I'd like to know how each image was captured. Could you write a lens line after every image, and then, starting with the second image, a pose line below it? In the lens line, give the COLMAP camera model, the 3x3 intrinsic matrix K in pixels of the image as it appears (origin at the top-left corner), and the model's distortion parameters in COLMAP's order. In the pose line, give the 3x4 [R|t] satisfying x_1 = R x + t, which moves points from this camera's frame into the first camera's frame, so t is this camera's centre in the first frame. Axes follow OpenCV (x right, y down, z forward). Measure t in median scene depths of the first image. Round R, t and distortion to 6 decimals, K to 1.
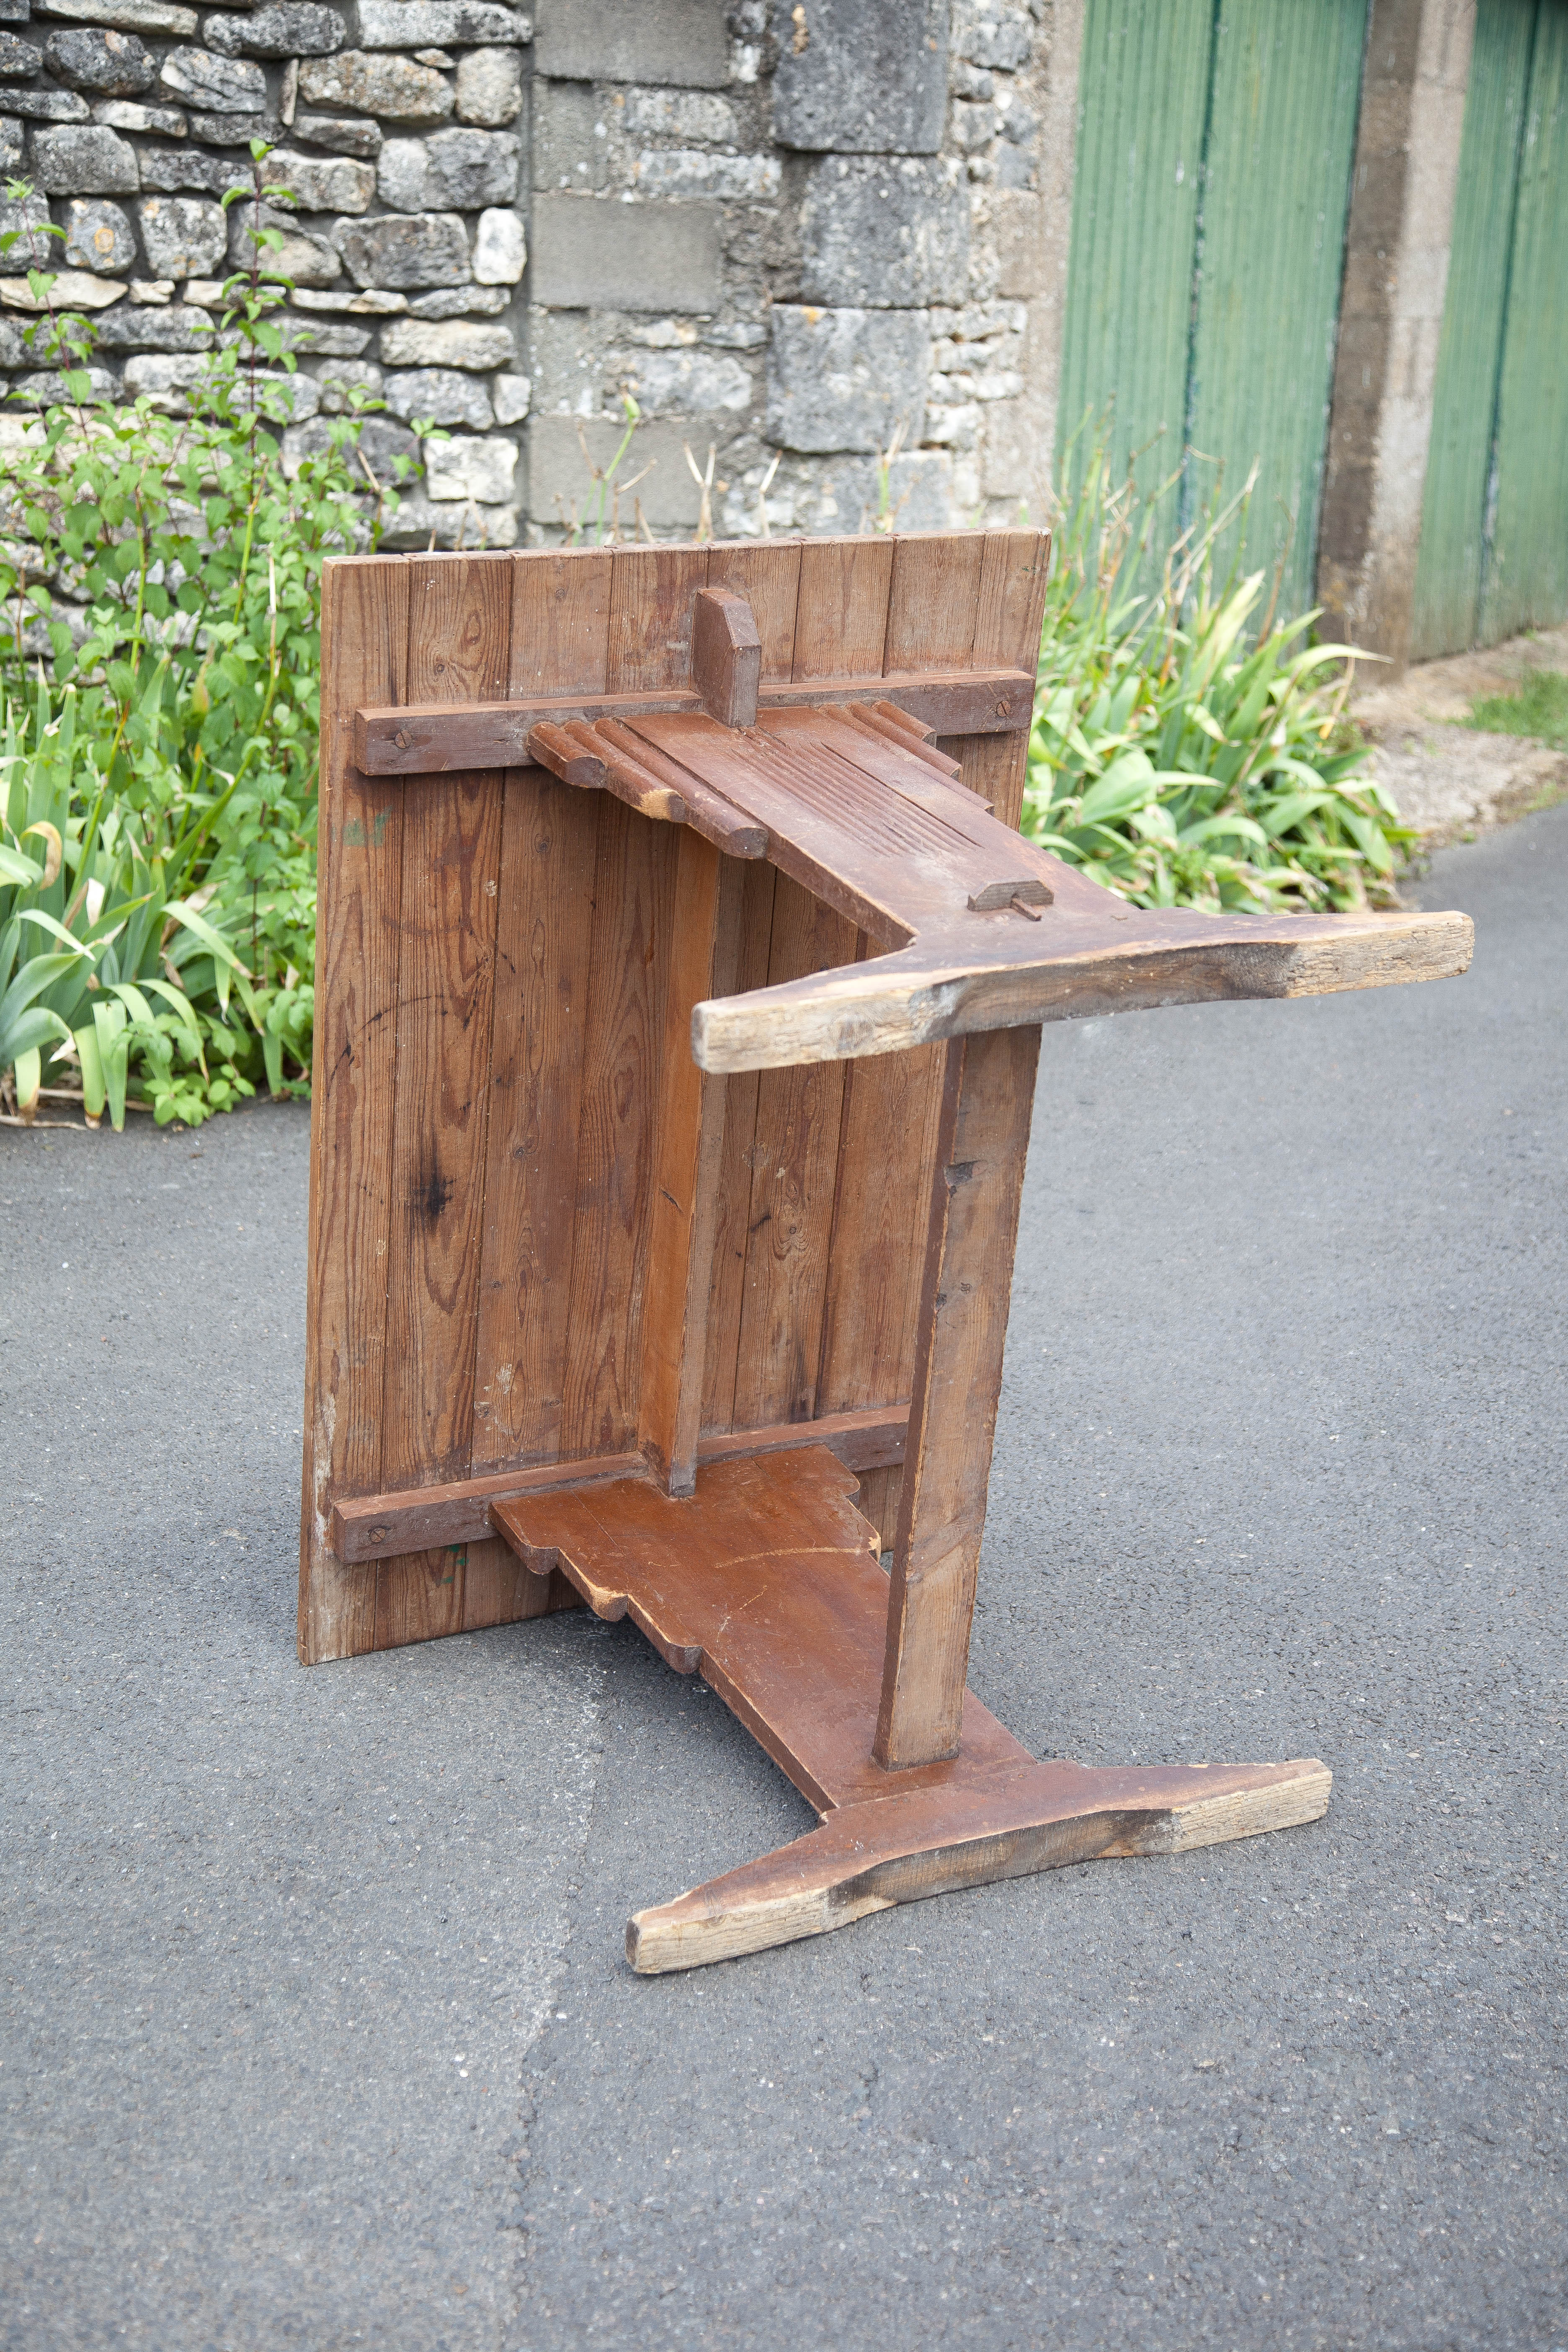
lens RADIAL K [[3421.6, 0, 784.0], [0, 3421.6, 1176.0], [0, 0, 1]] dist [0.163126, 0.130548]
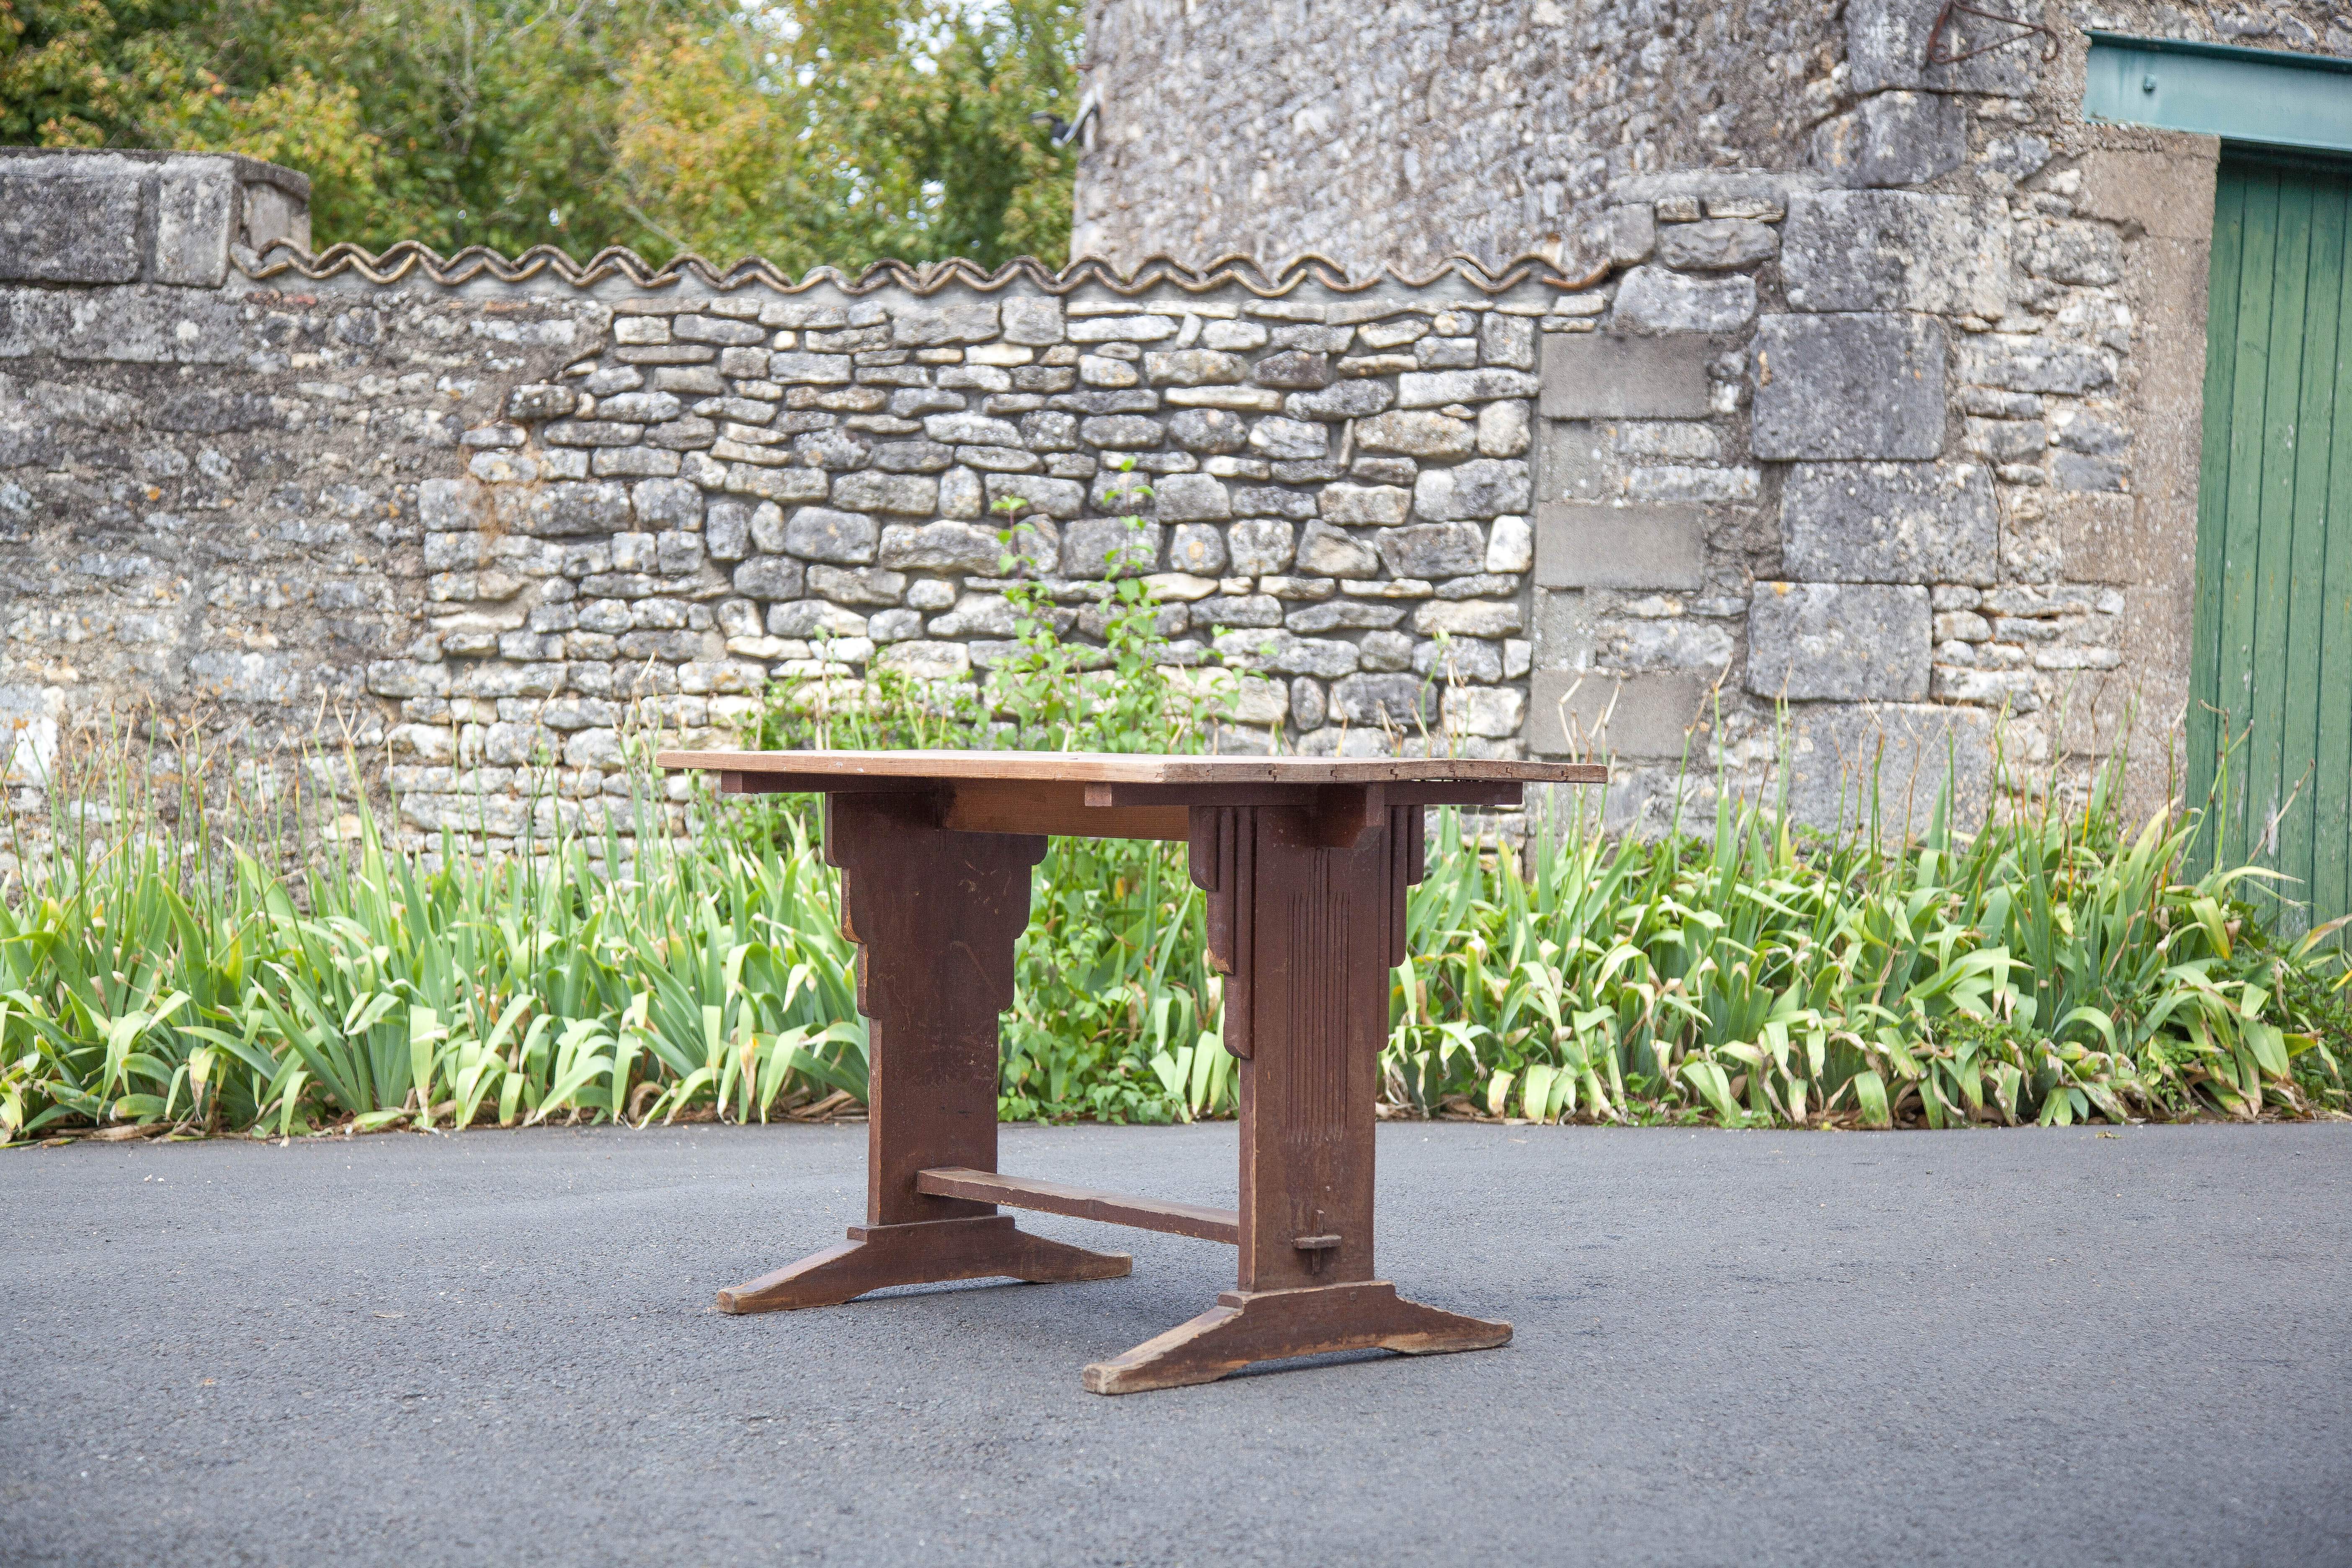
lens RADIAL K [[4007.2, 0, 1176.0], [0, 4007.2, 784.0], [0, 0, 1]] dist [0.230571, -0.052942]
pose [[0.787894, -0.016365, -0.615594, 0.742076], [-0.149251, 0.964768, -0.216672, 0.158891], [0.597451, 0.262592, 0.757692, -0.174915]]
